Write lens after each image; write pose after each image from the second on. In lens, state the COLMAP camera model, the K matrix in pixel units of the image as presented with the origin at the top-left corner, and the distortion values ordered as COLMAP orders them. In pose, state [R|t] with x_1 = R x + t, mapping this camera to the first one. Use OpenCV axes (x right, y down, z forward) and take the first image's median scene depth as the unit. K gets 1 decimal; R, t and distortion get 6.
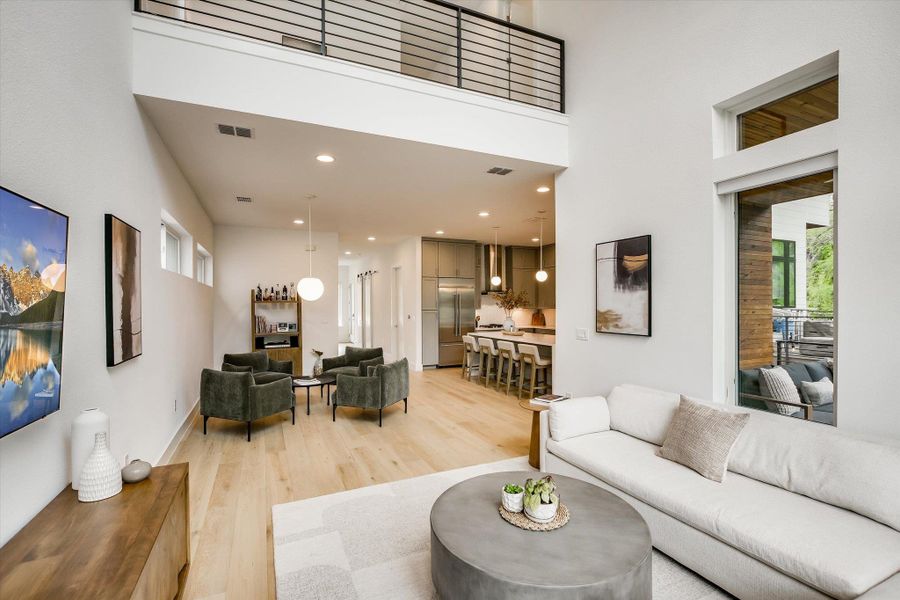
lens RADIAL K [[387.1, 0, 496.1], [0, 387.1, 309.6], [0, 0, 1]] dist [-0.017953, -0.000217]
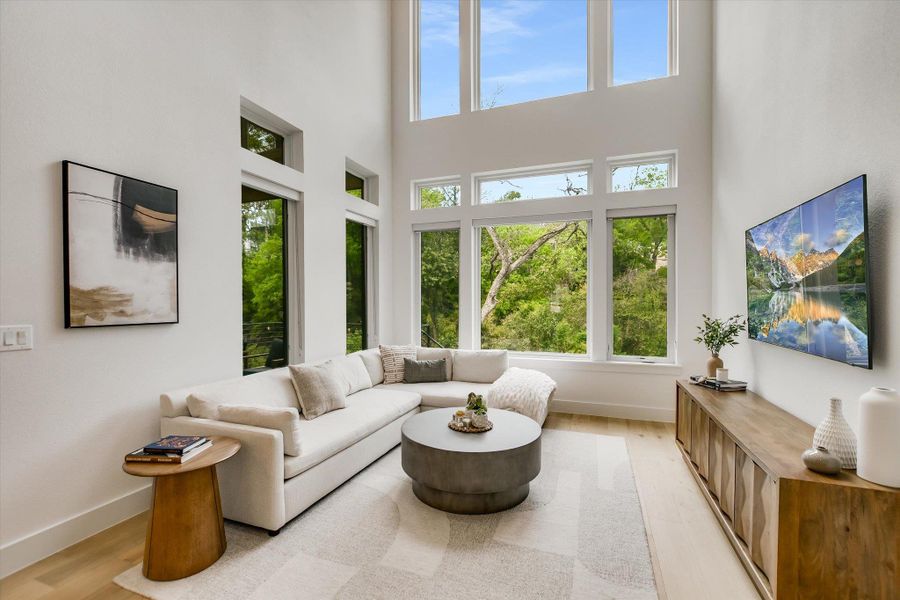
lens RADIAL K [[387.1, 0, 447.4], [0, 387.1, 303.4], [0, 0, 1]] dist [-0.017953, -0.000217]
pose [[-0.610163, -0.006341, 0.792250, -0.508015], [0.006909, 0.999887, 0.013324, 0.023102], [-0.792246, 0.013604, -0.610051, 0.989734]]
